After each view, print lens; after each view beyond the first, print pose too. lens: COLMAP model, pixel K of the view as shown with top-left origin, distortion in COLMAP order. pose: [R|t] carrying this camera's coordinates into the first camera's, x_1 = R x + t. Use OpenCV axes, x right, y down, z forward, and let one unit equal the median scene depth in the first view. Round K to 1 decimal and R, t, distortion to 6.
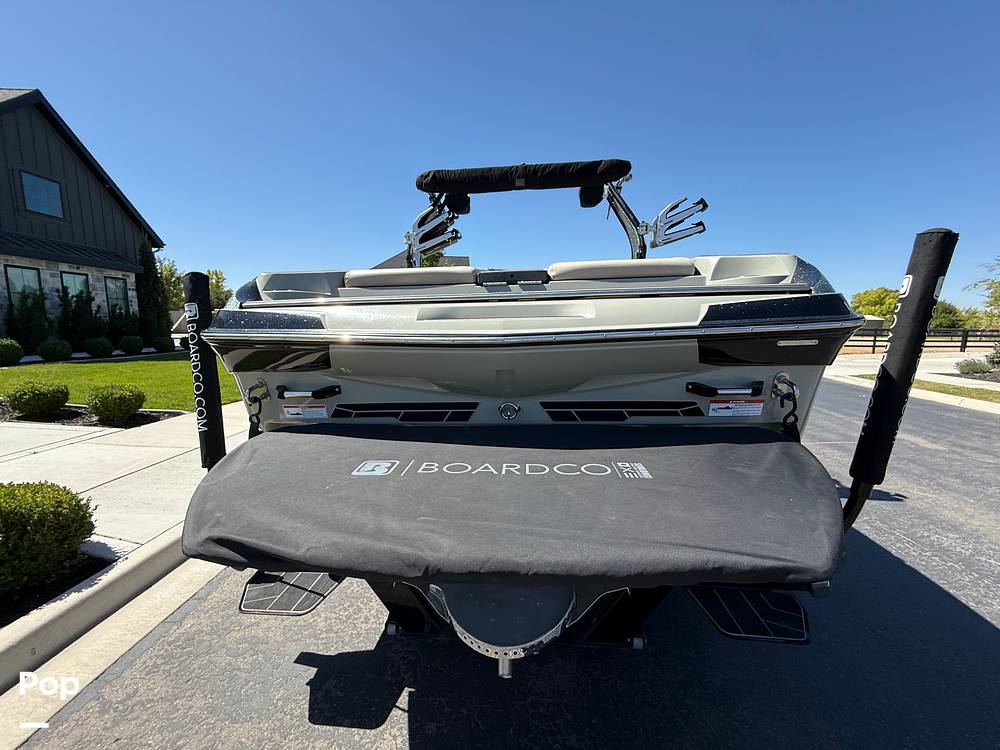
lens RADIAL K [[399.2, 0, 500.5], [0, 399.2, 374.3], [0, 0, 1]] dist [-0.002985, -0.000340]
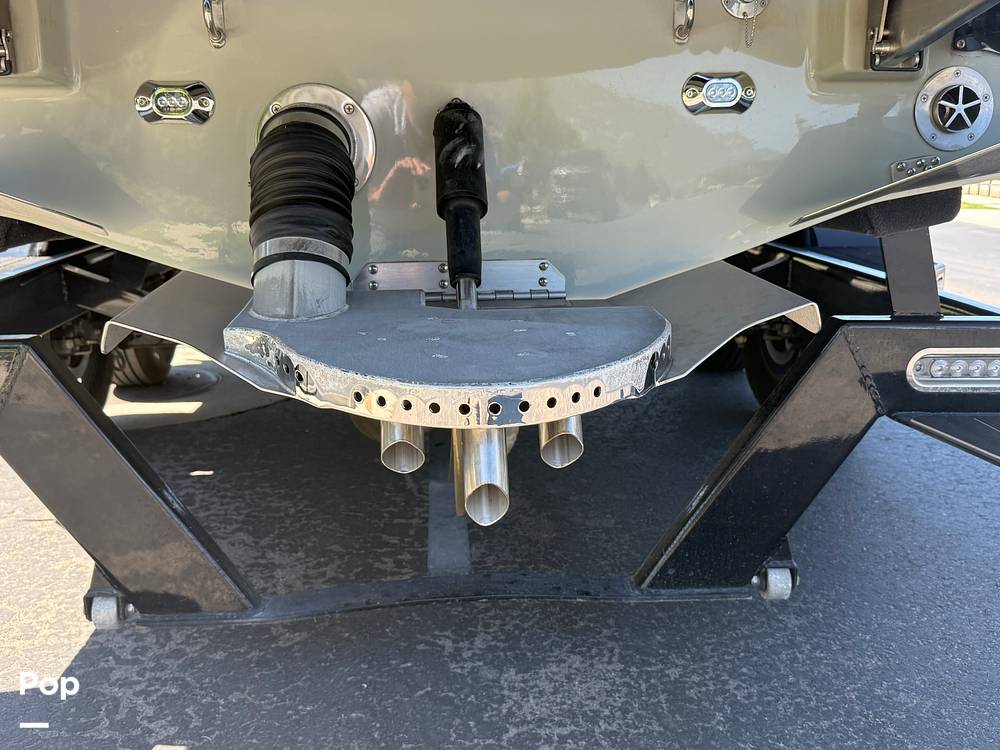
lens RADIAL K [[923.6, 0, 501.3], [0, 923.6, 374.2], [0, 0, 1]] dist [-0.012131, 0.000000]
pose [[0.985667, -0.029243, 0.166150, -0.063779], [0.011372, 0.994138, 0.107514, 0.373330], [-0.168320, -0.104084, 0.980222, 0.188912]]
